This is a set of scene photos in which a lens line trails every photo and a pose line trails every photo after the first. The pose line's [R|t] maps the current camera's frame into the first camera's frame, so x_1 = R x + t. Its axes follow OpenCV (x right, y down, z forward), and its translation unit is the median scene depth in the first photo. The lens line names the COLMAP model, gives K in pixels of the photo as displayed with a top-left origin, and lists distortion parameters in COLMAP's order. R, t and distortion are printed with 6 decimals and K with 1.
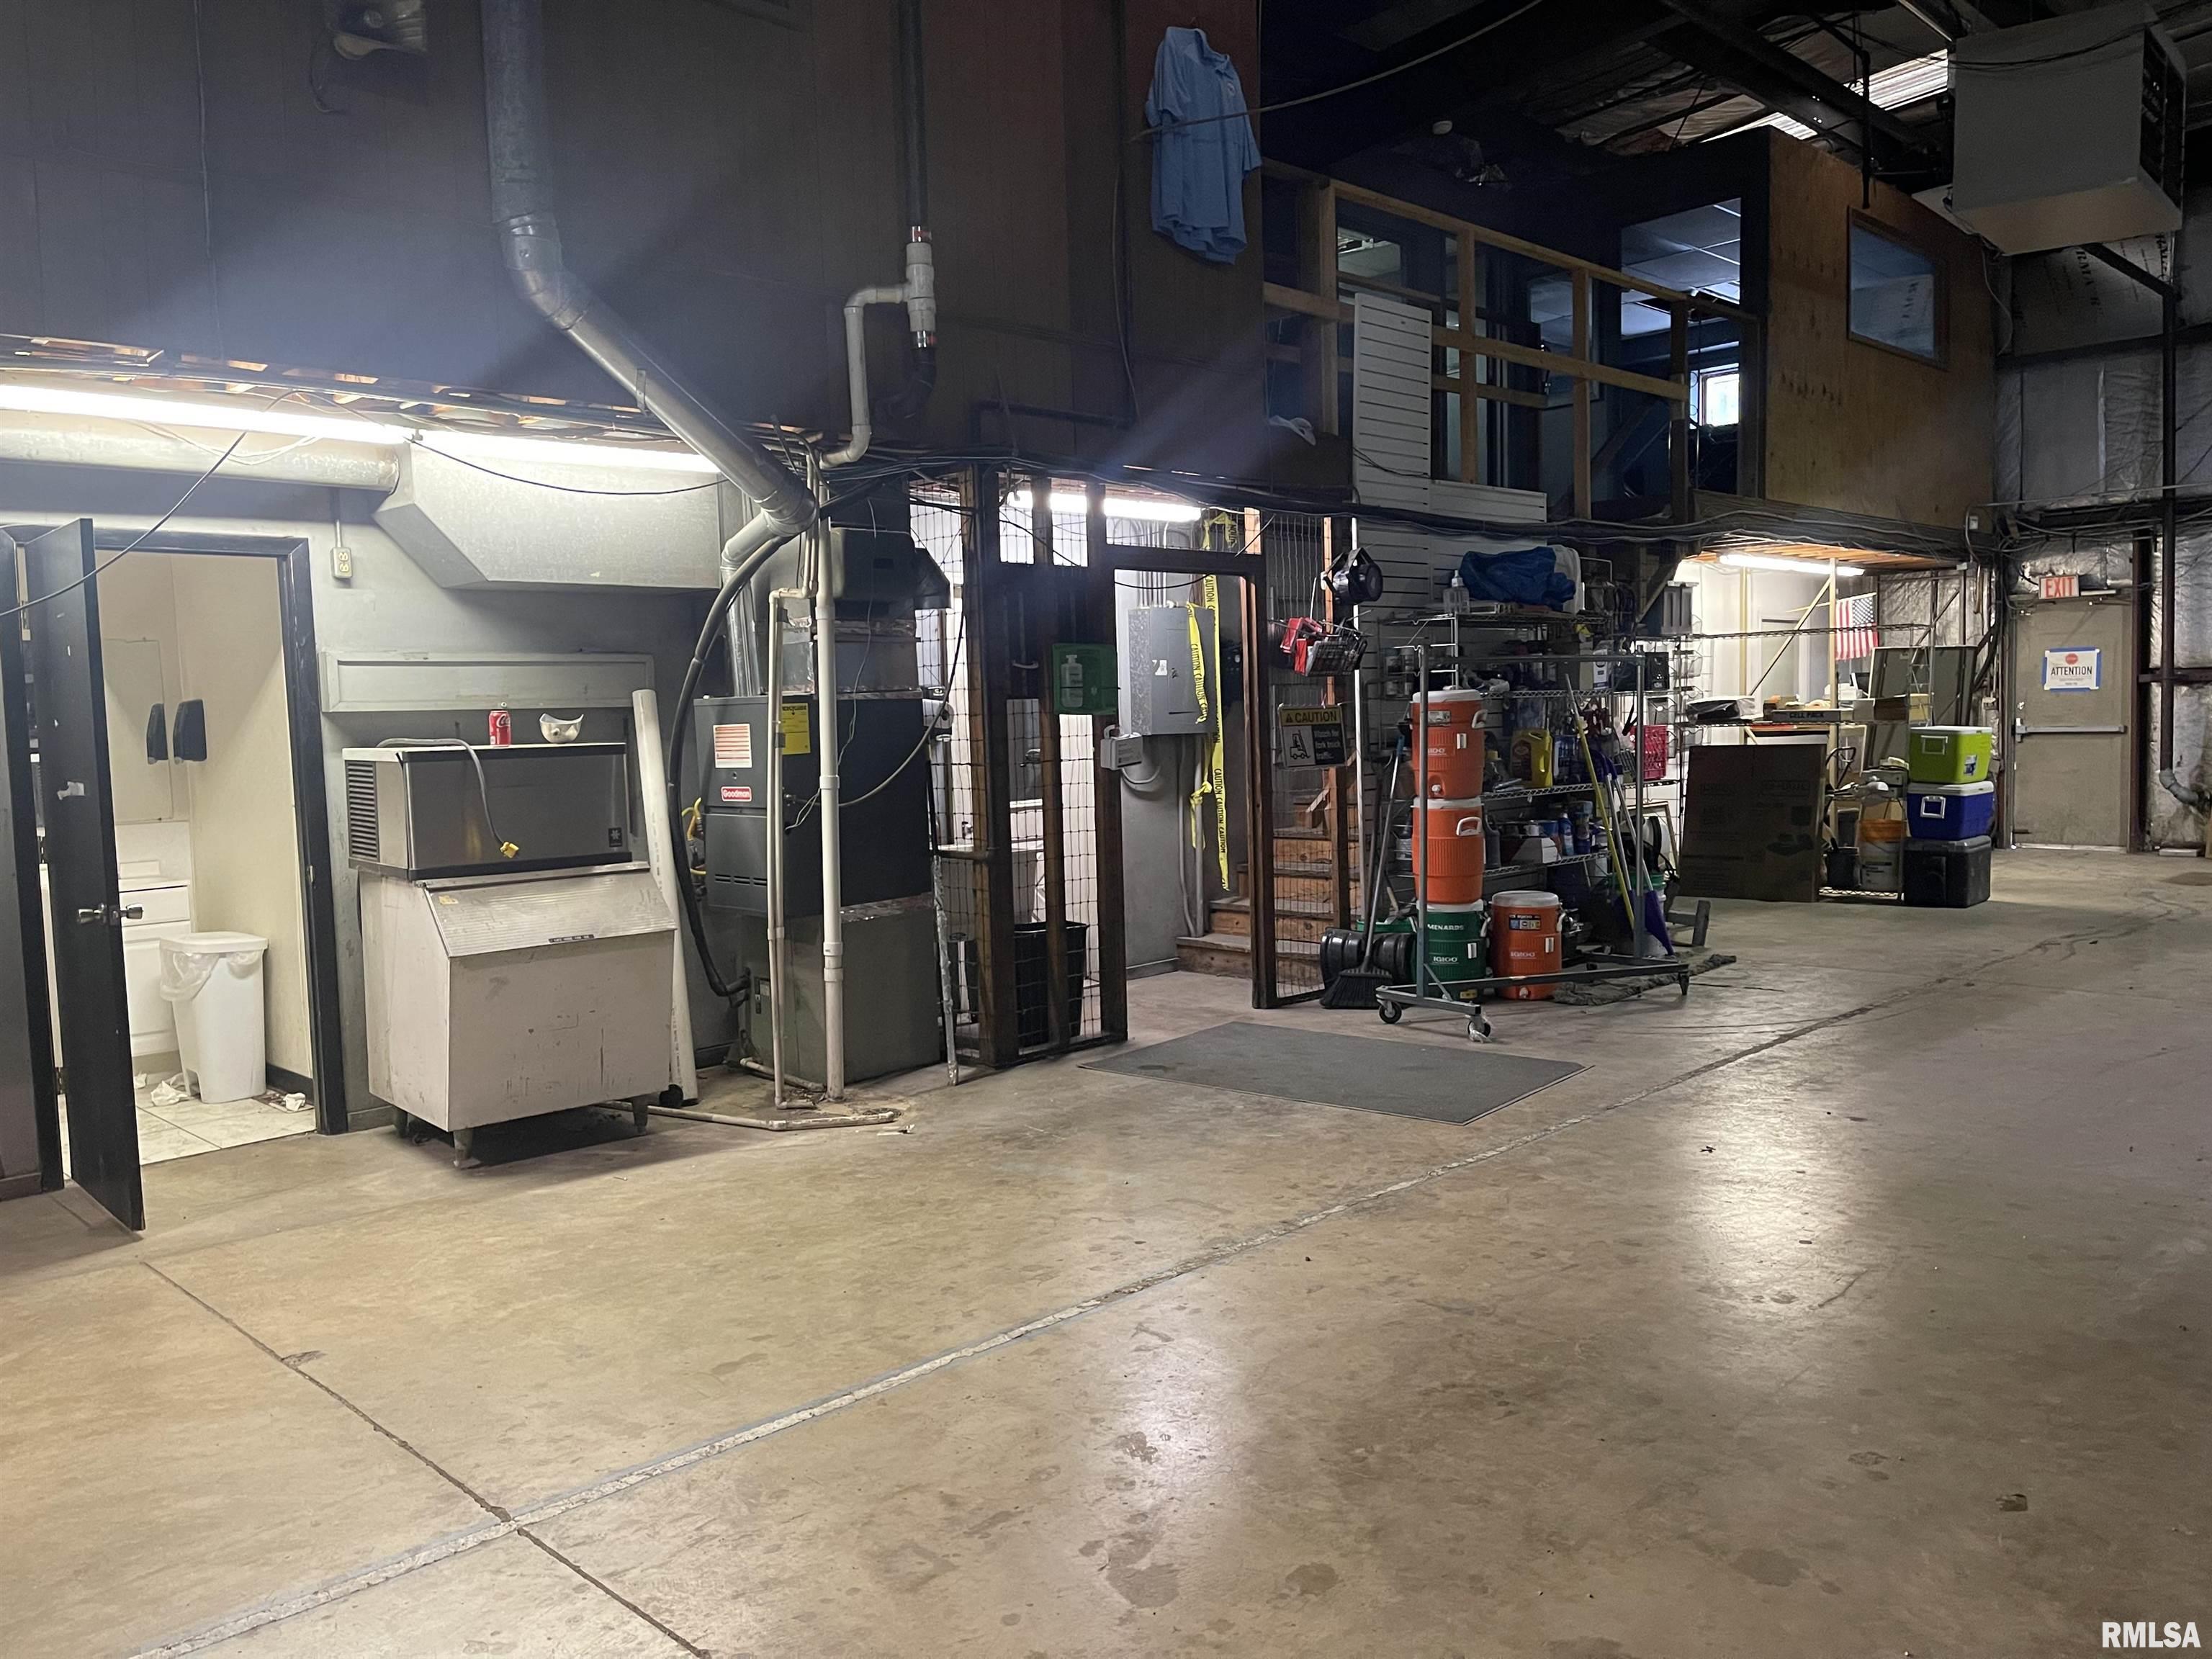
lens RADIAL K [[1672.9, 0, 1107.1], [0, 1672.9, 825.1], [0, 0, 1]] dist [0.047817, -0.006190]
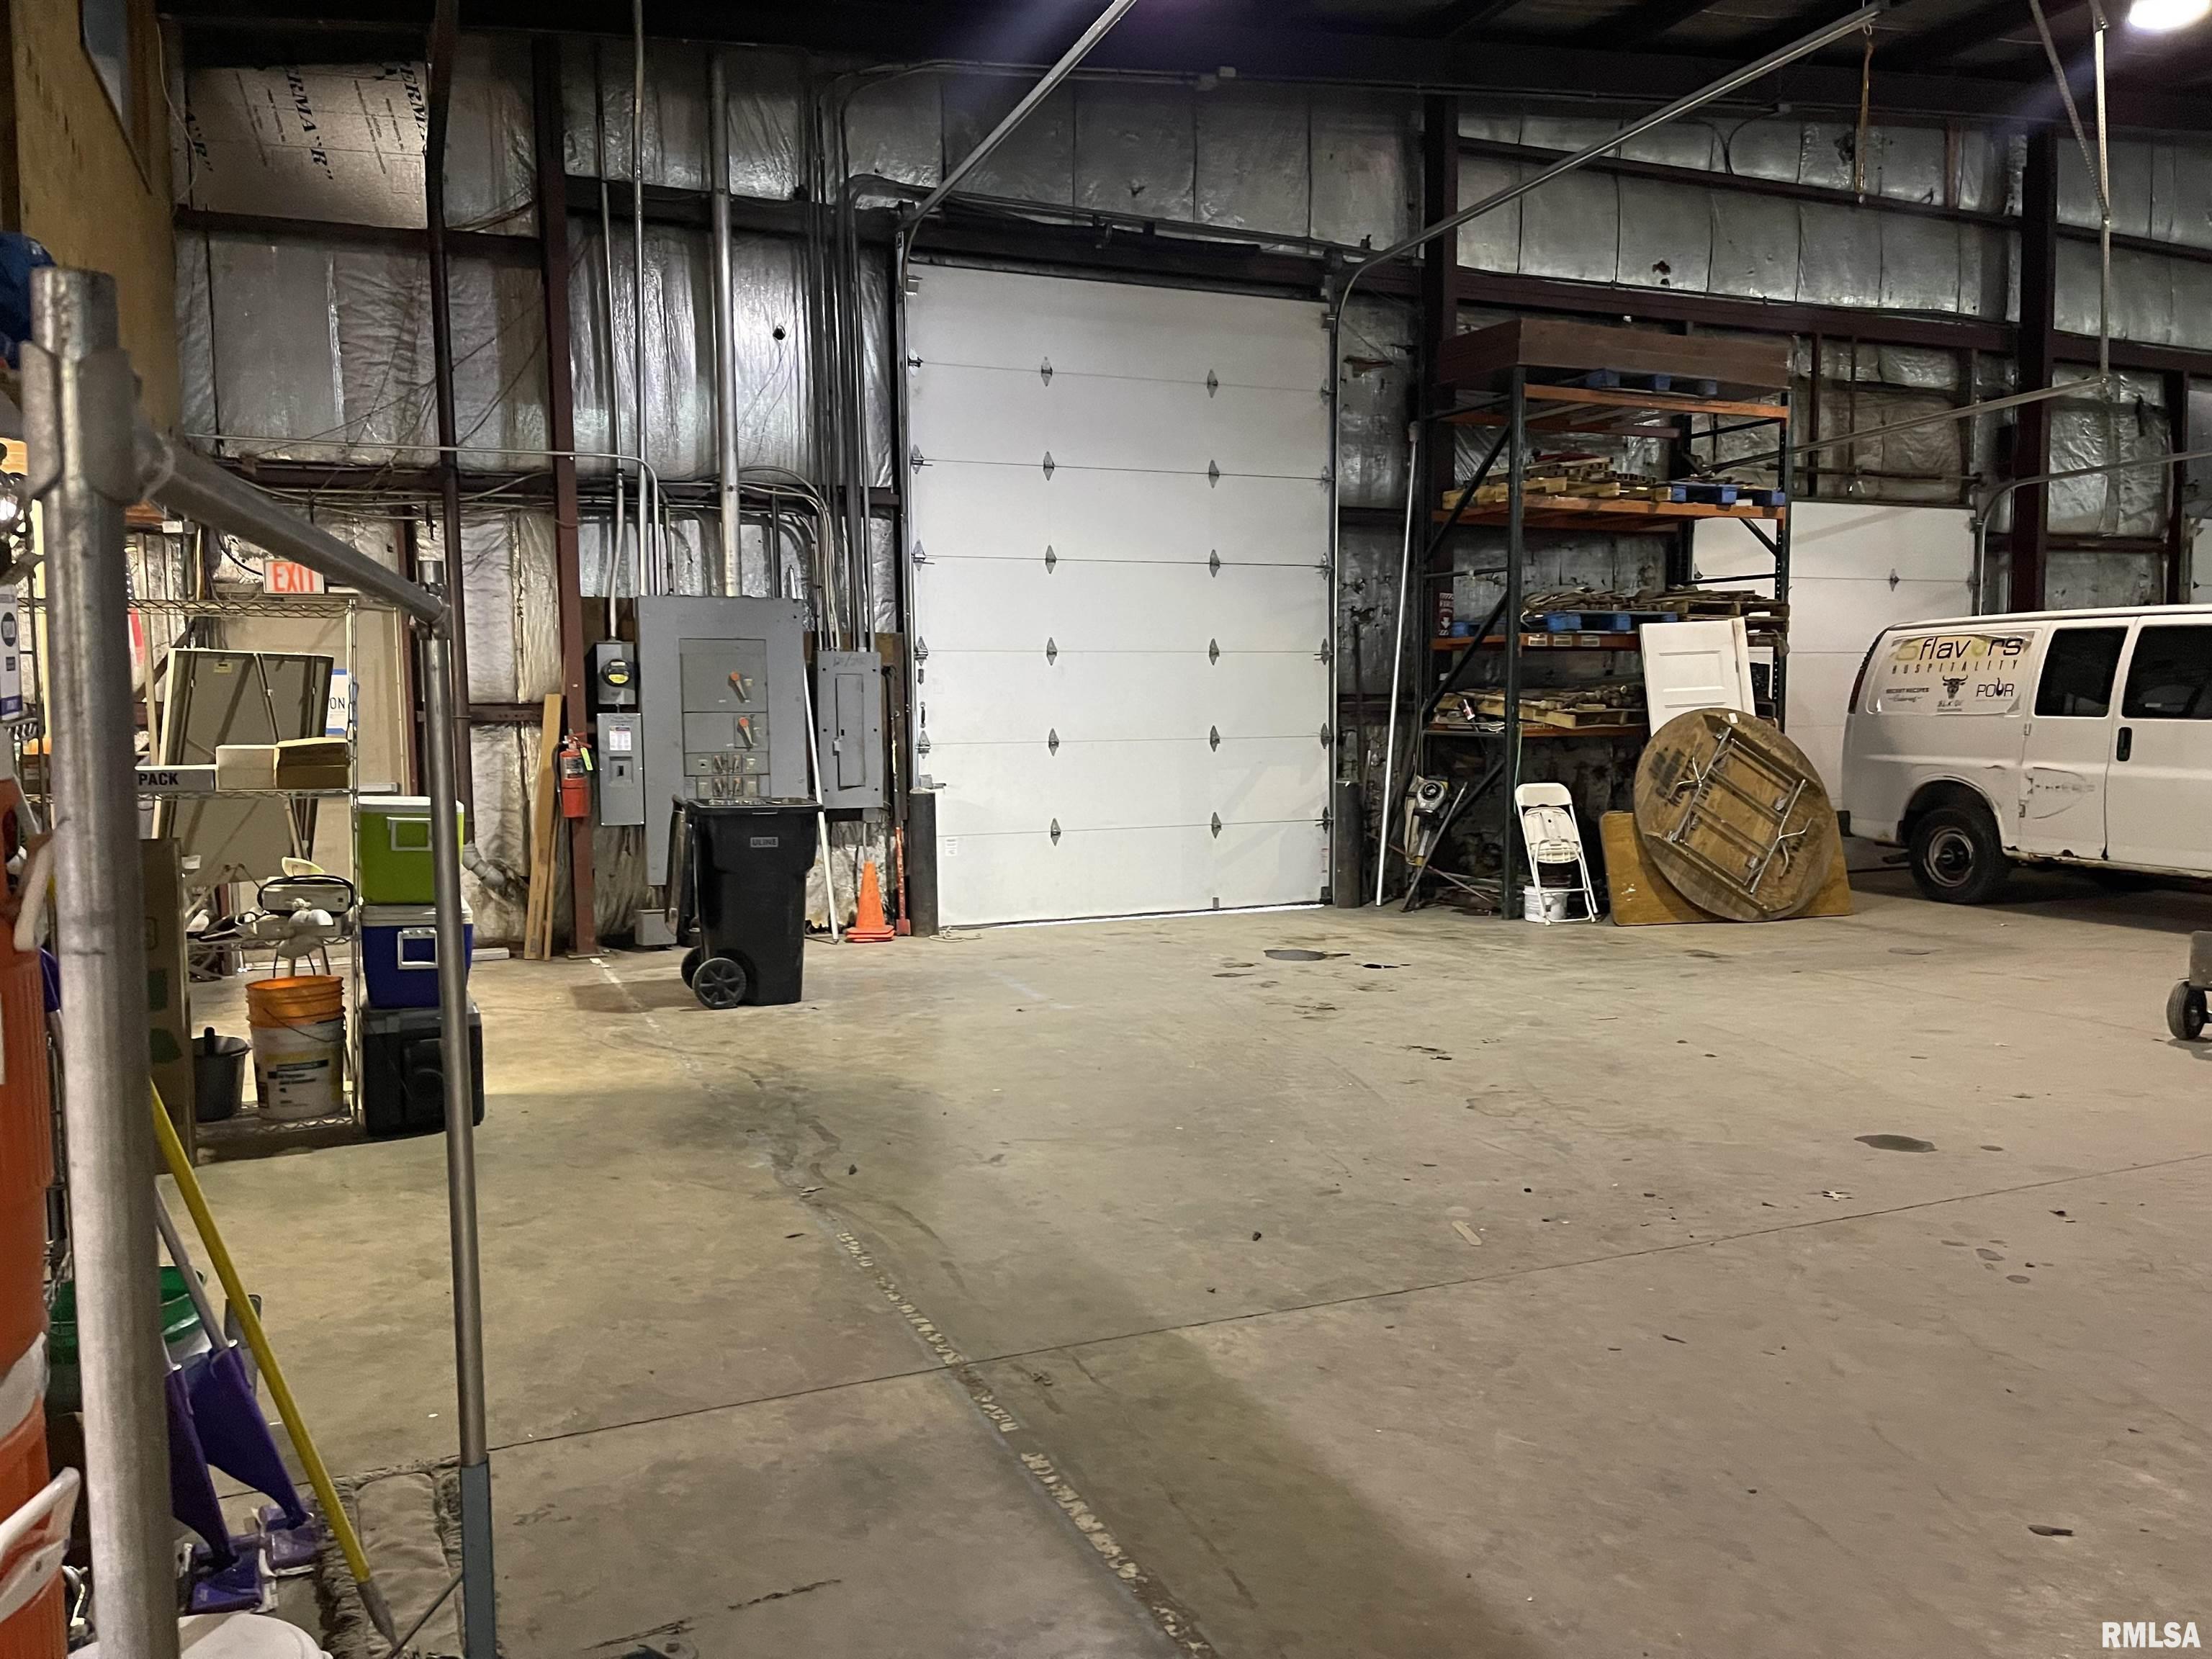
lens RADIAL K [[1672.9, 0, 1105.5], [0, 1672.9, 825.1], [0, 0, 1]] dist [0.047817, -0.006190]
pose [[0.366943, -0.049661, 0.928917, 0.056846], [0.069942, 0.997220, 0.025684, -0.039346], [-0.927610, 0.055545, 0.369397, 0.481255]]
